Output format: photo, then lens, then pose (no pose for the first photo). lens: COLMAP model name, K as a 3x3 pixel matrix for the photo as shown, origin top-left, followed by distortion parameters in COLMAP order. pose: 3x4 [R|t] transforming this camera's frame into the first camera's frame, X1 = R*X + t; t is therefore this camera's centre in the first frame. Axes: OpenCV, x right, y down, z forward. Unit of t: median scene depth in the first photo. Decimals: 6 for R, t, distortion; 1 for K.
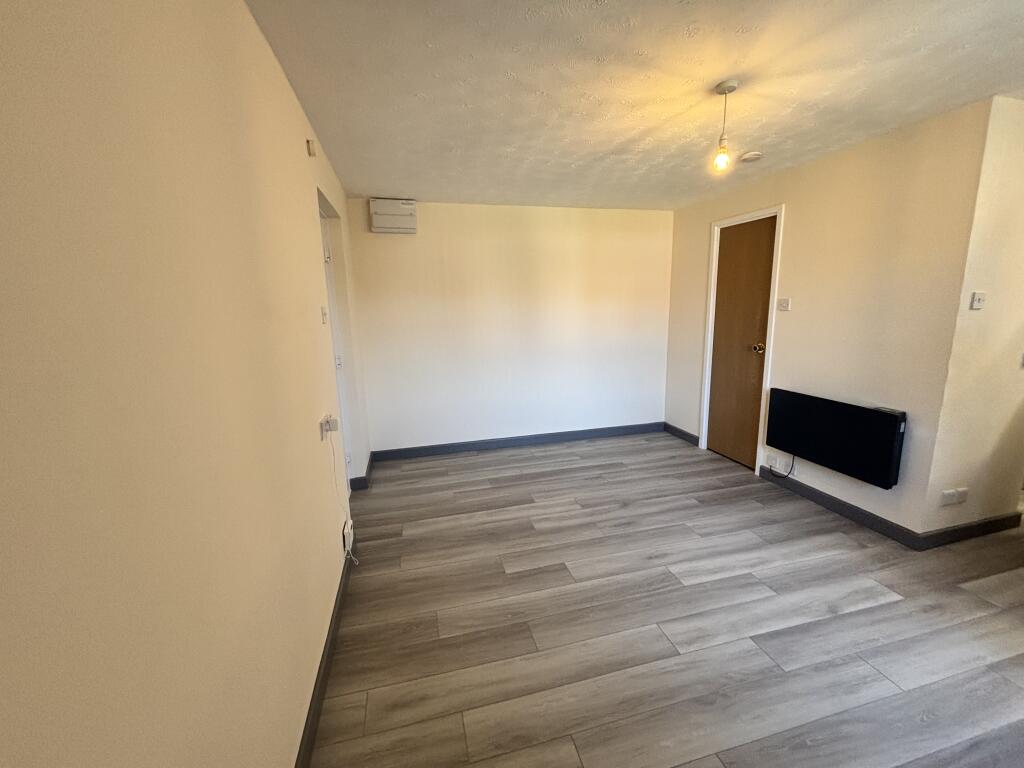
lens RADIAL K [[409.7, 0, 512.0], [0, 409.7, 384.0], [0, 0, 1]] dist [0.000547, -0.006543]
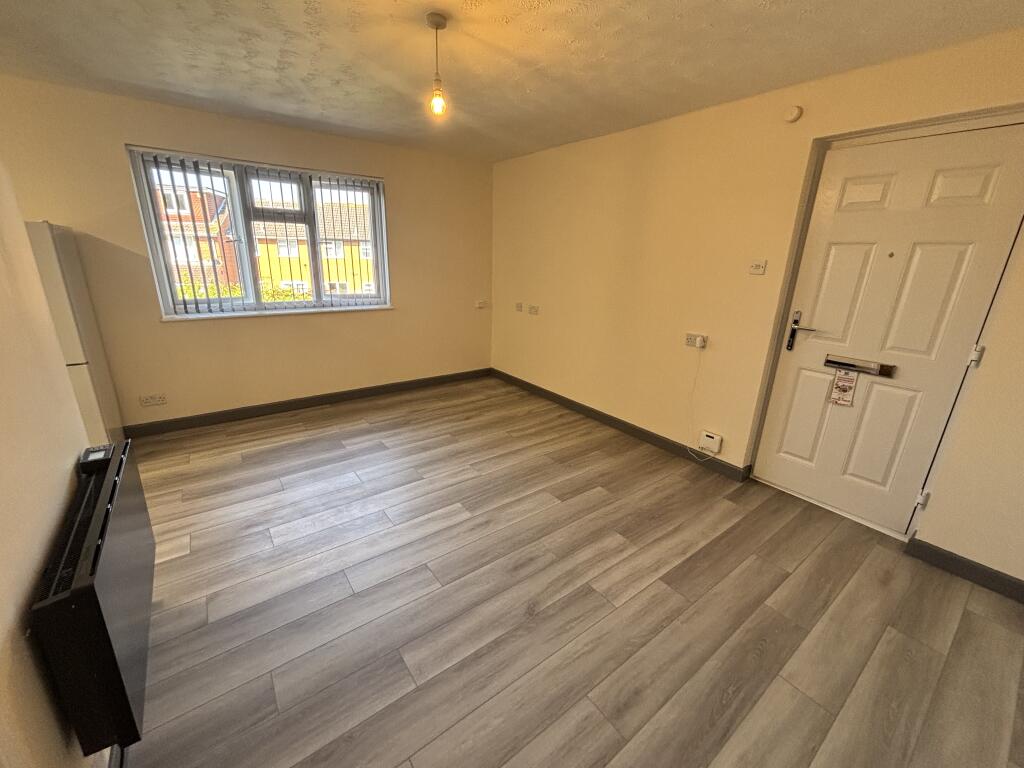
lens RADIAL K [[409.7, 0, 512.0], [0, 409.7, 384.0], [0, 0, 1]] dist [0.000547, -0.006543]
pose [[-0.923087, 0.115940, -0.366699, 0.546473], [-0.075891, 0.879818, 0.469213, -0.303322], [0.377029, 0.460953, -0.803350, 1.497211]]
